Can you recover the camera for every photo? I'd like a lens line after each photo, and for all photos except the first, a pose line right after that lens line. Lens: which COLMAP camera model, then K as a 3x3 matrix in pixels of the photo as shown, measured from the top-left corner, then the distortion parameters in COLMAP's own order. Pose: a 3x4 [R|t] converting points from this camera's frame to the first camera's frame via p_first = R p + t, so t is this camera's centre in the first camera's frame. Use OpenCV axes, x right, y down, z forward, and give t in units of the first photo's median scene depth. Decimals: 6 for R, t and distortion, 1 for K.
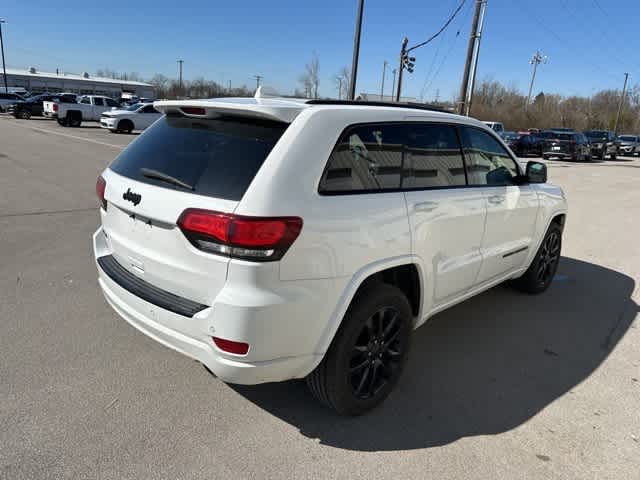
lens RADIAL K [[460.6, 0, 320.0], [0, 460.6, 240.0], [0, 0, 1]] dist [0.049940, -0.049994]
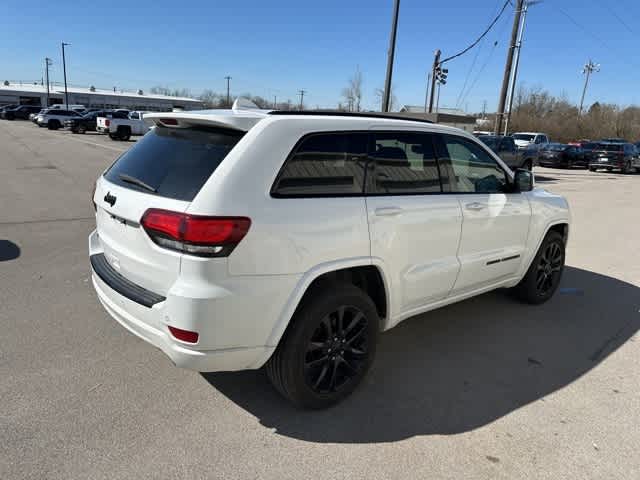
lens RADIAL K [[460.6, 0, 320.0], [0, 460.6, 240.0], [0, 0, 1]] dist [0.049940, -0.049994]
pose [[0.995288, 0.014471, -0.095881, 0.163674], [-0.016987, 0.999531, -0.025483, 0.020353], [0.095468, 0.026992, 0.995067, -0.044920]]
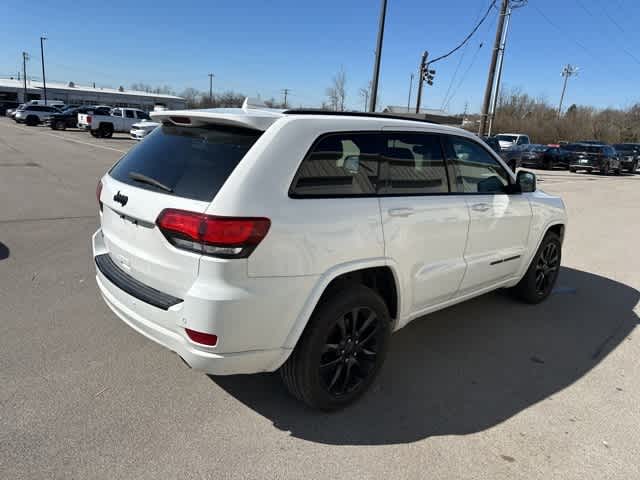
lens RADIAL K [[460.6, 0, 320.0], [0, 460.6, 240.0], [0, 0, 1]] dist [0.049940, -0.049994]
pose [[0.998233, 0.015611, -0.057337, 0.099501], [-0.017032, 0.999558, -0.024378, 0.018168], [0.056931, 0.025311, 0.998057, -0.043061]]
